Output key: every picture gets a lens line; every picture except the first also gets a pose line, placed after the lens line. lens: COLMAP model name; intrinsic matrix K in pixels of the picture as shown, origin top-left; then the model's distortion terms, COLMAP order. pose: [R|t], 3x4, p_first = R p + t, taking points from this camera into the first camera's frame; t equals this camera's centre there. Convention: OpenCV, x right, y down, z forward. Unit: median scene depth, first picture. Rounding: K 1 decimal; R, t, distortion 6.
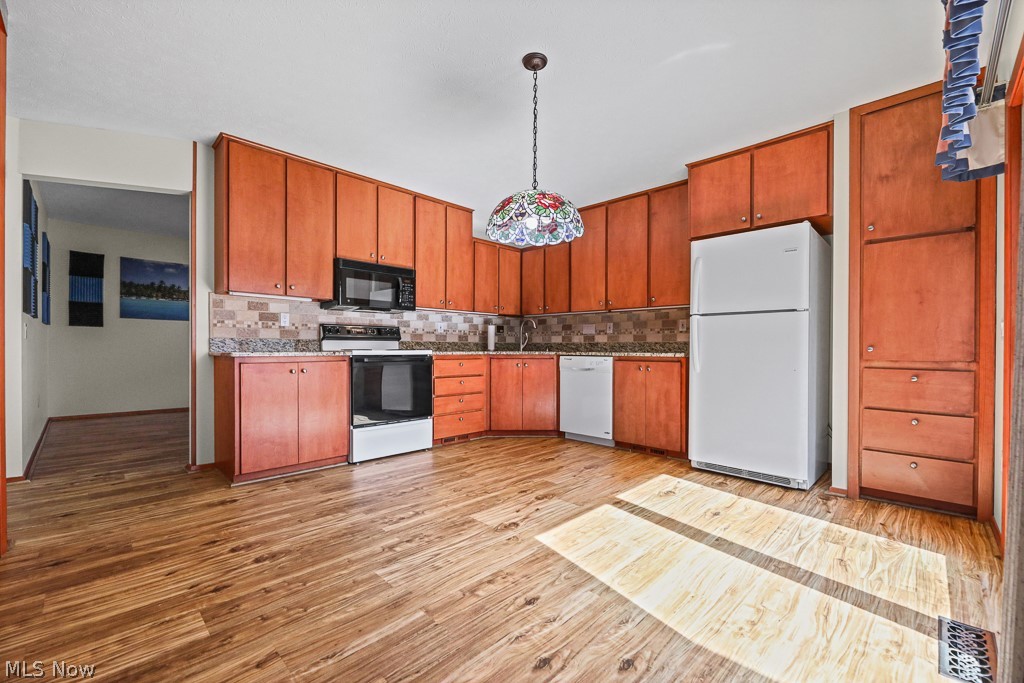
lens RADIAL K [[422.4, 0, 514.4], [0, 422.4, 347.7], [0, 0, 1]] dist [-0.009453, 0.000077]
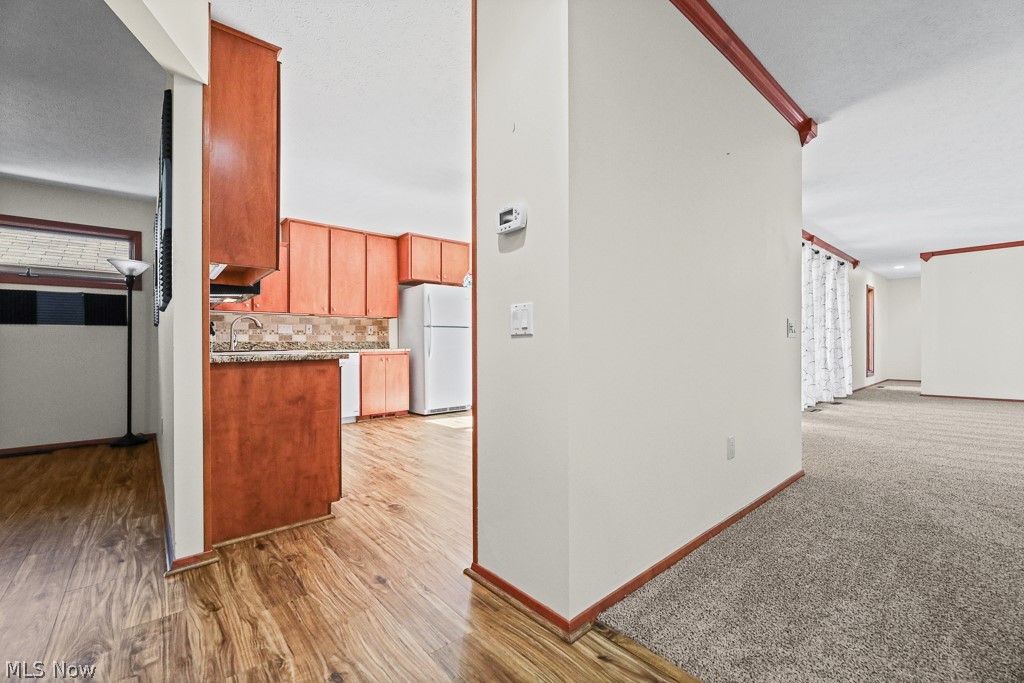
lens RADIAL K [[422.4, 0, 508.7], [0, 422.4, 341.3], [0, 0, 1]] dist [-0.009453, 0.000077]
pose [[0.090992, 0.005793, 0.995835, -1.006769], [0.009082, 0.999937, -0.006647, -0.000763], [-0.995810, 0.009649, 0.090933, 0.405272]]
